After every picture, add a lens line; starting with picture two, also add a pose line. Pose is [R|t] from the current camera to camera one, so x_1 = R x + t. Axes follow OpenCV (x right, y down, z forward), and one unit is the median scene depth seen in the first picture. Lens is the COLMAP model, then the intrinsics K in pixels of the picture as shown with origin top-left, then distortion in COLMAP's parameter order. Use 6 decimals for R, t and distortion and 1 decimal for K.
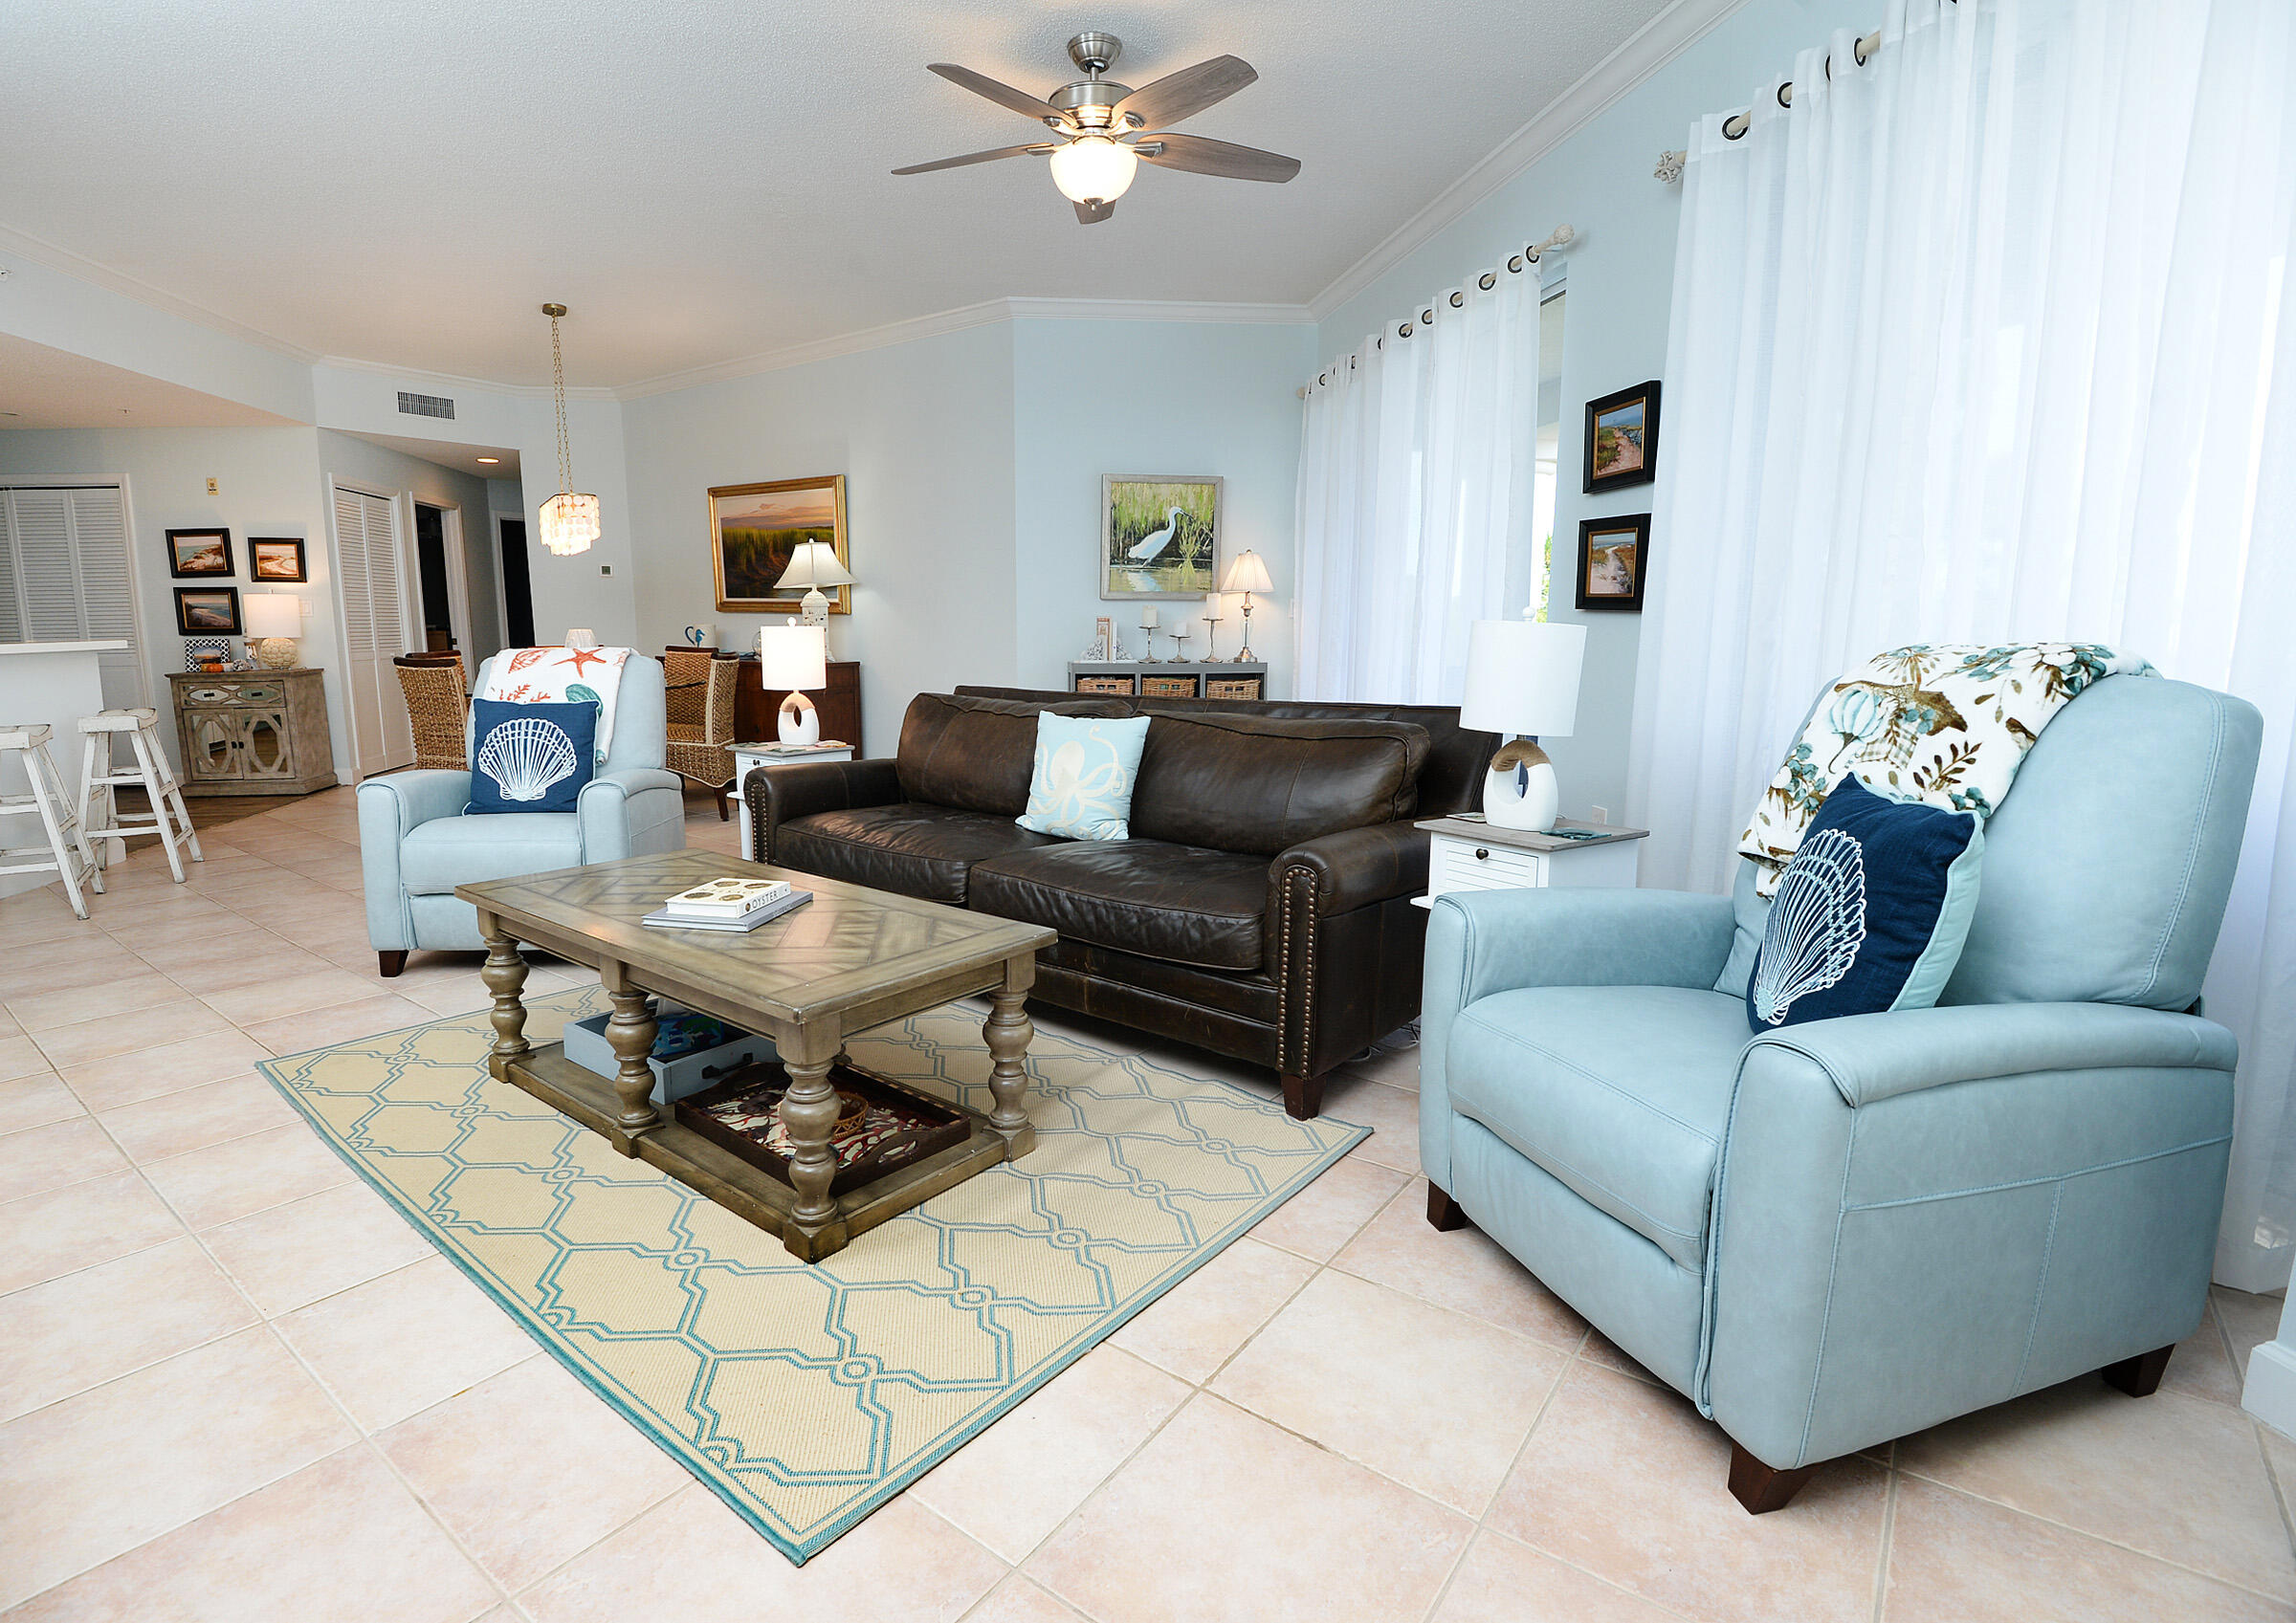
lens RADIAL K [[1158.5, 0, 1075.2], [0, 1158.5, 821.6], [0, 0, 1]] dist [-0.029453, -0.001209]
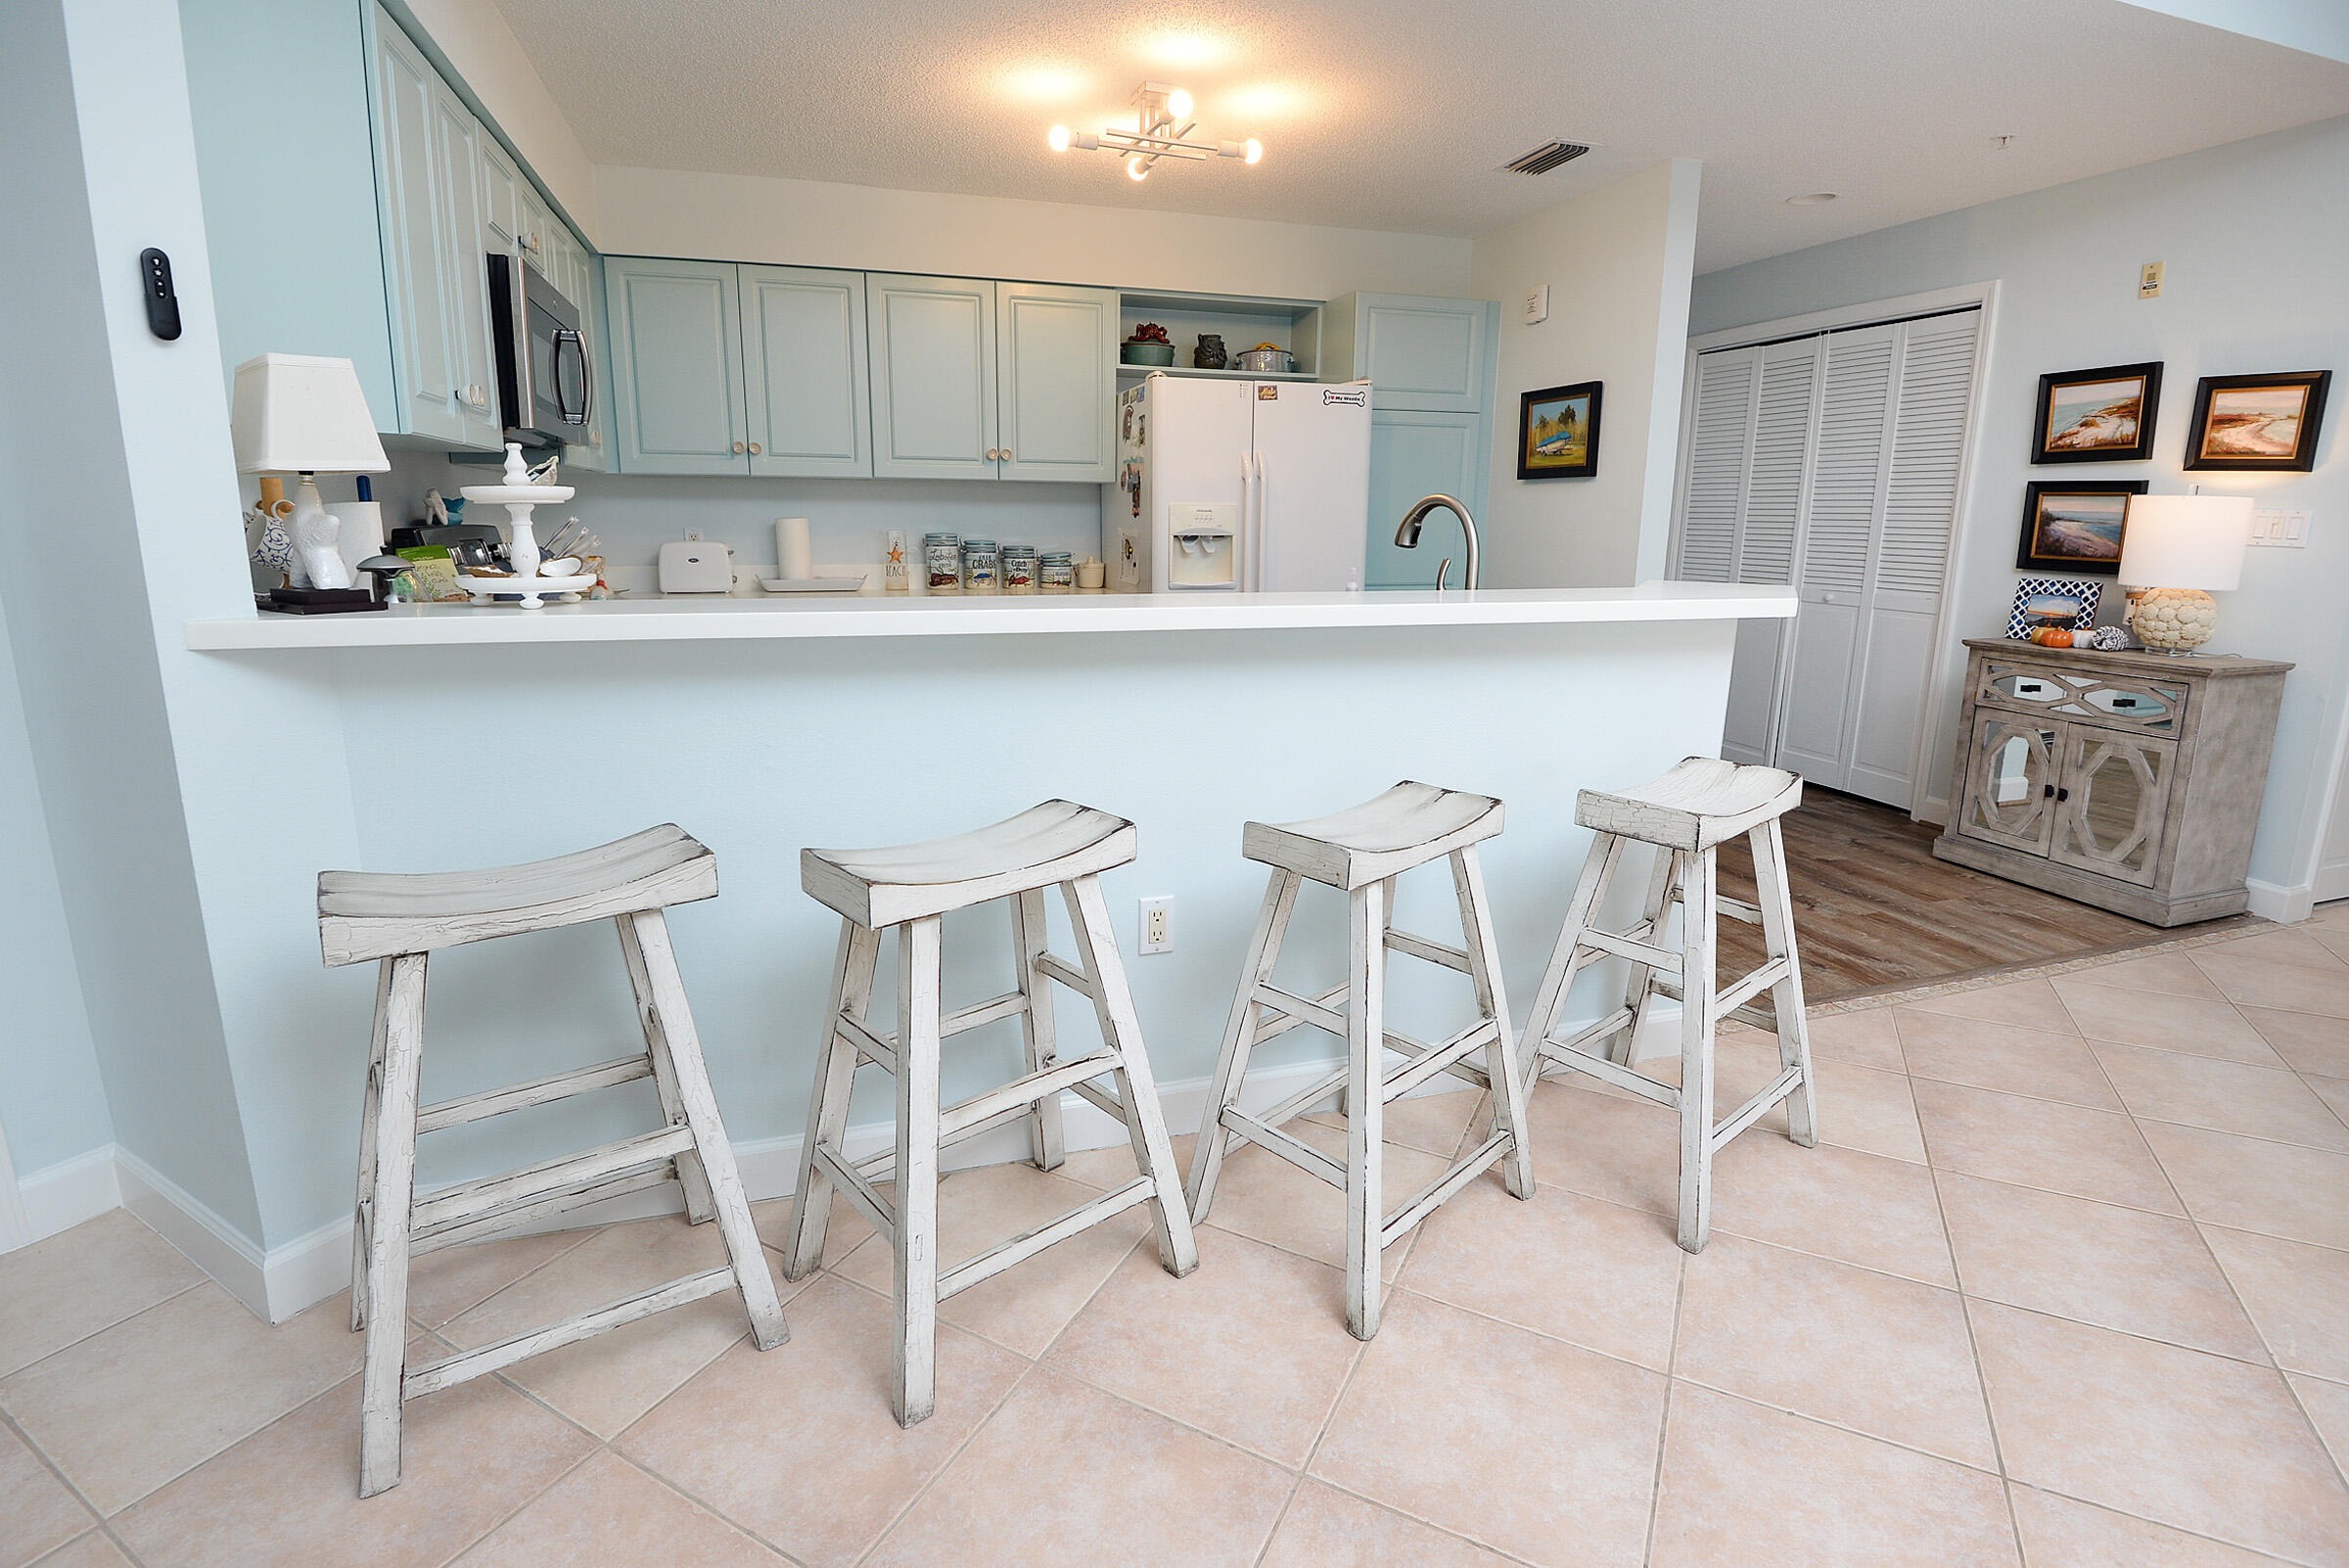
lens RADIAL K [[1128.5, 0, 1139.4], [0, 1128.5, 753.0], [0, 0, 1]] dist [-0.011383, -0.017151]
pose [[0.193461, 0.206256, -0.959183, -0.346566], [-0.175728, 0.969127, 0.172951, -0.099563], [0.965242, 0.135096, 0.223734, 0.498292]]
